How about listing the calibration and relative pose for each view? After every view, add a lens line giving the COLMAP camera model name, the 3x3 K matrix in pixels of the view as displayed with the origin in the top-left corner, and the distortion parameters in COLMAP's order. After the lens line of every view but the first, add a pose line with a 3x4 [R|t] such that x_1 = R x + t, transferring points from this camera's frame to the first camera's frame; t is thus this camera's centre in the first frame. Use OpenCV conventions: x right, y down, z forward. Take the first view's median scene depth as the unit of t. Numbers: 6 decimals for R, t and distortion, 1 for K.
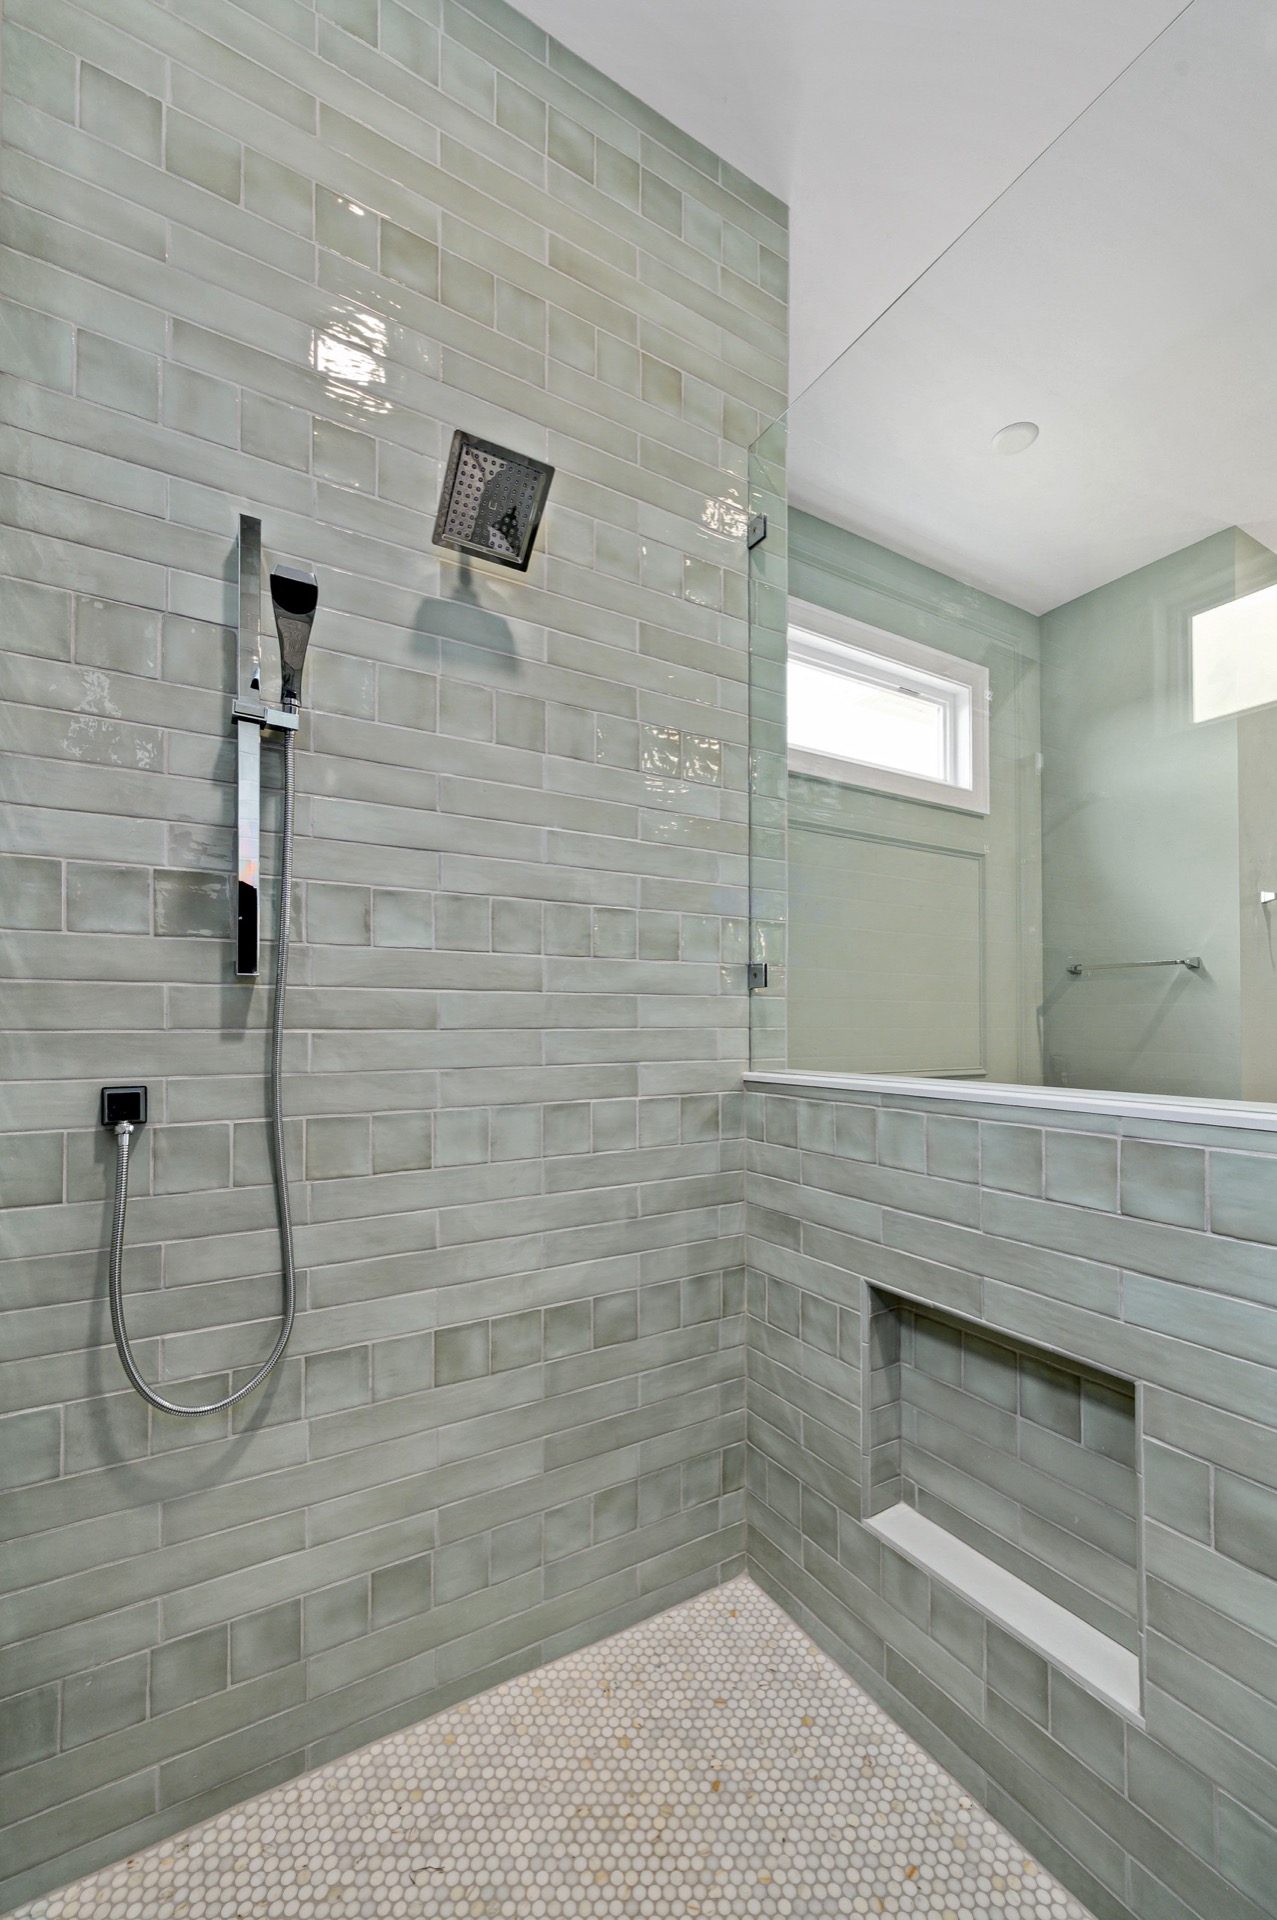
lens RADIAL K [[751.5, 0, 614.4], [0, 751.5, 1003.4], [0, 0, 1]] dist [0.004145, -0.000522]
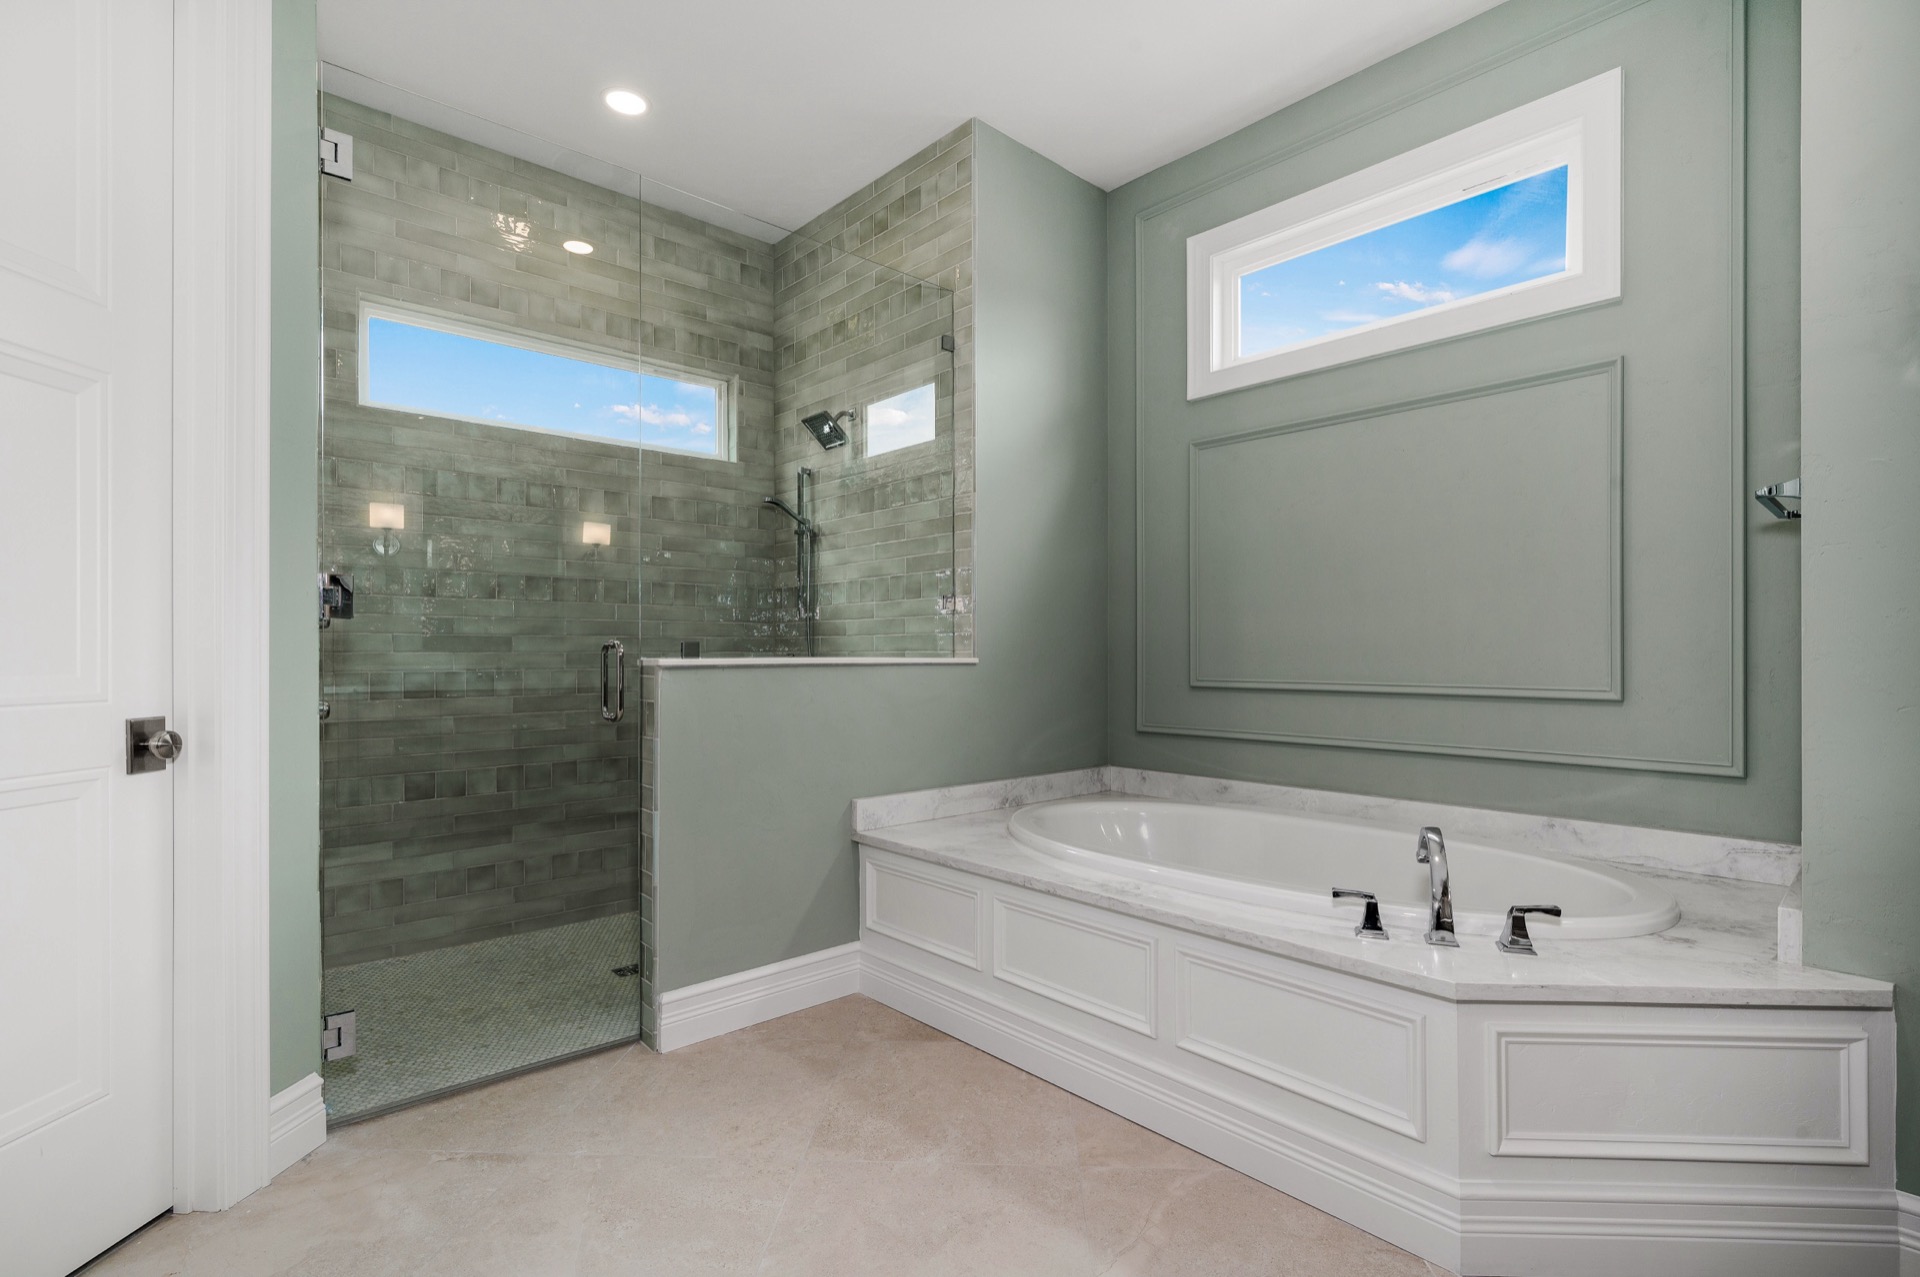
lens RADIAL K [[887.5, 0, 963.3], [0, 887.5, 644.4], [0, 0, 1]] dist [0.001556, 0.001585]
pose [[0.207856, -0.005141, -0.978146, 2.350373], [0.016121, 0.999868, -0.001830, 0.066563], [0.978027, -0.015388, 0.207911, 0.659160]]
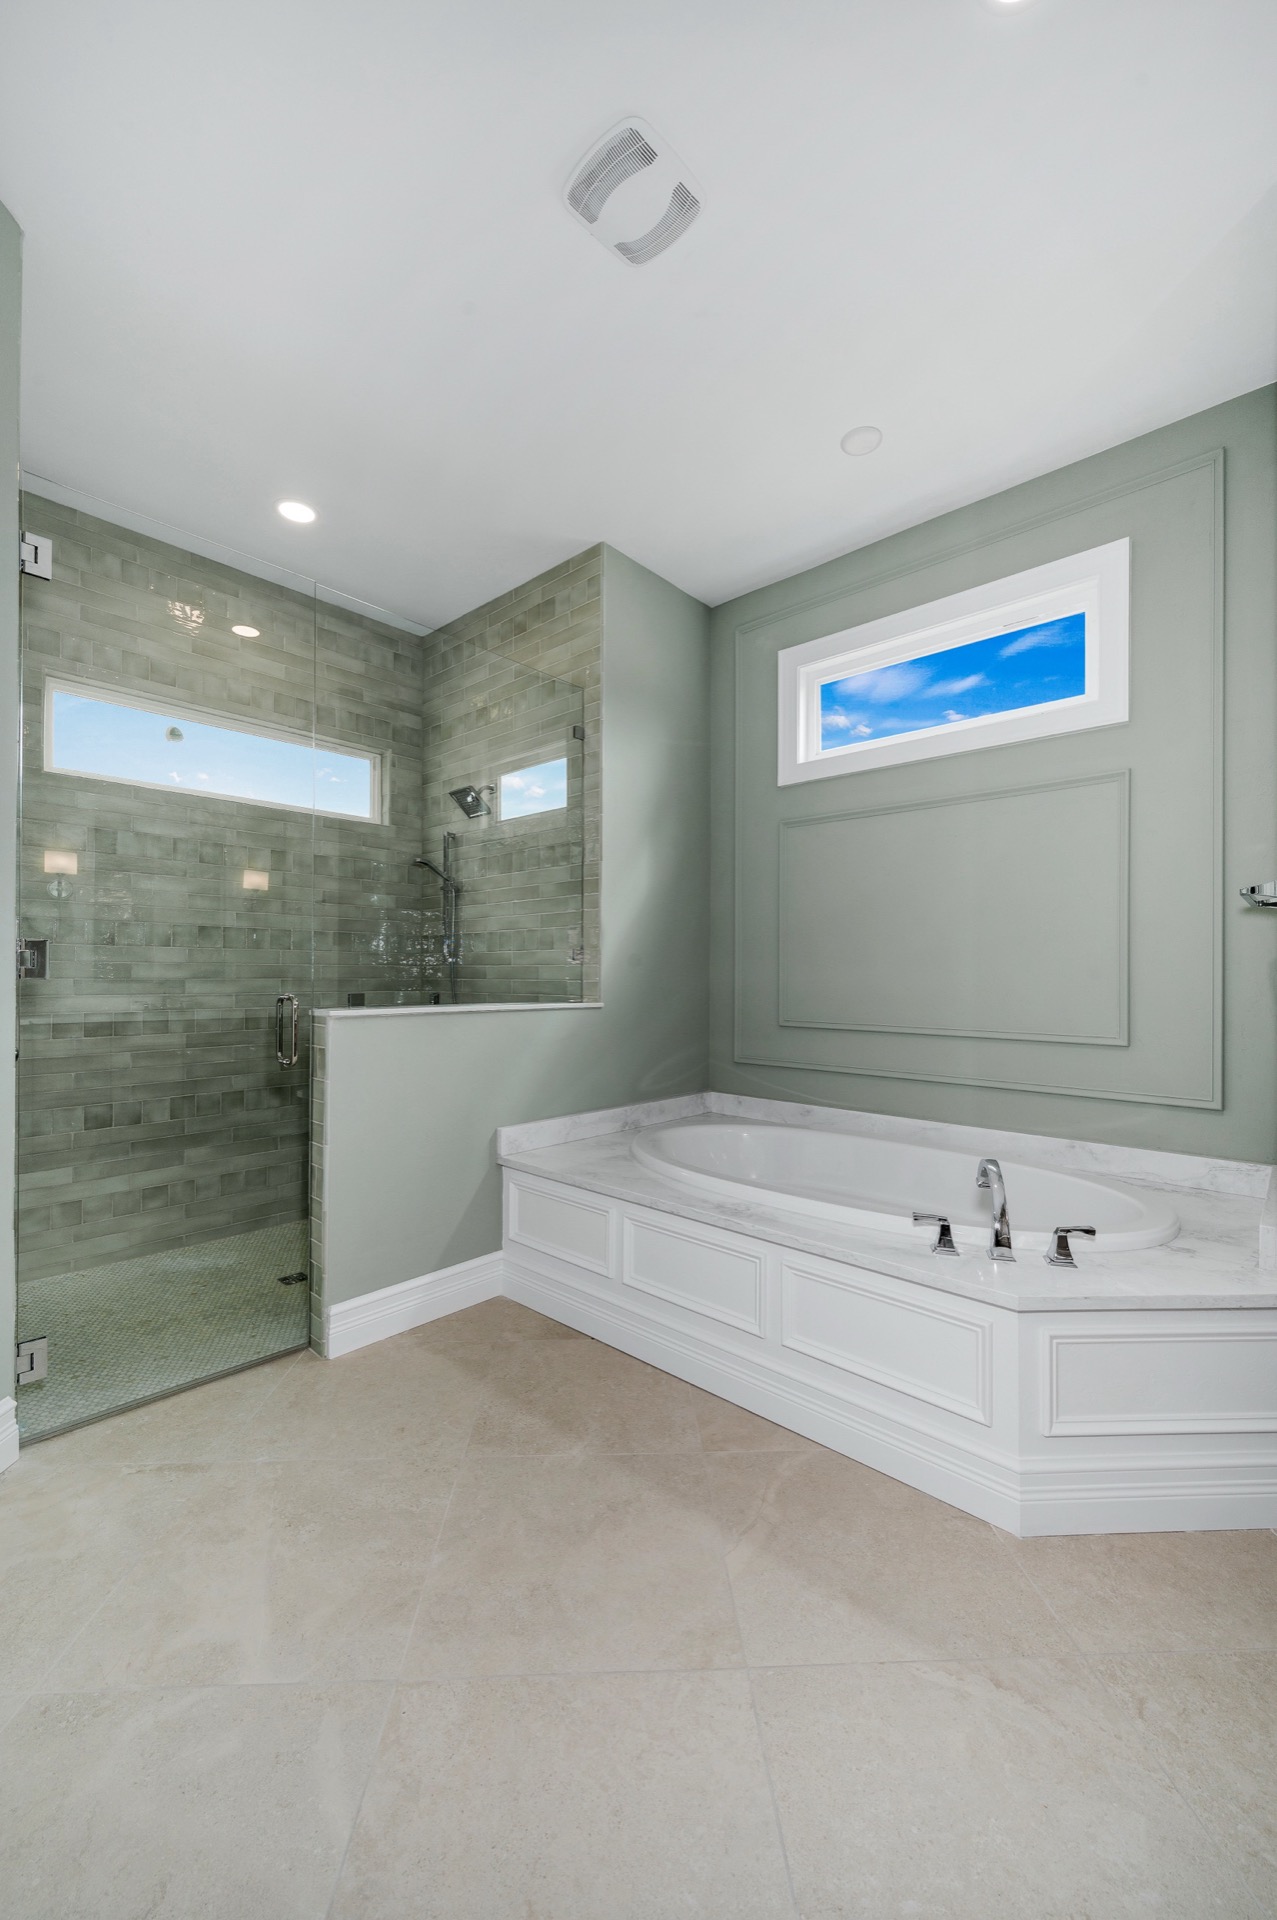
lens RADIAL K [[751.5, 0, 633.3], [0, 751.5, 967.8], [0, 0, 1]] dist [0.004145, -0.000522]
pose [[0.289784, -0.005513, -0.957076, 2.323678], [0.008561, 0.999958, -0.003168, 0.005198], [0.957054, -0.007276, 0.289819, 0.604718]]
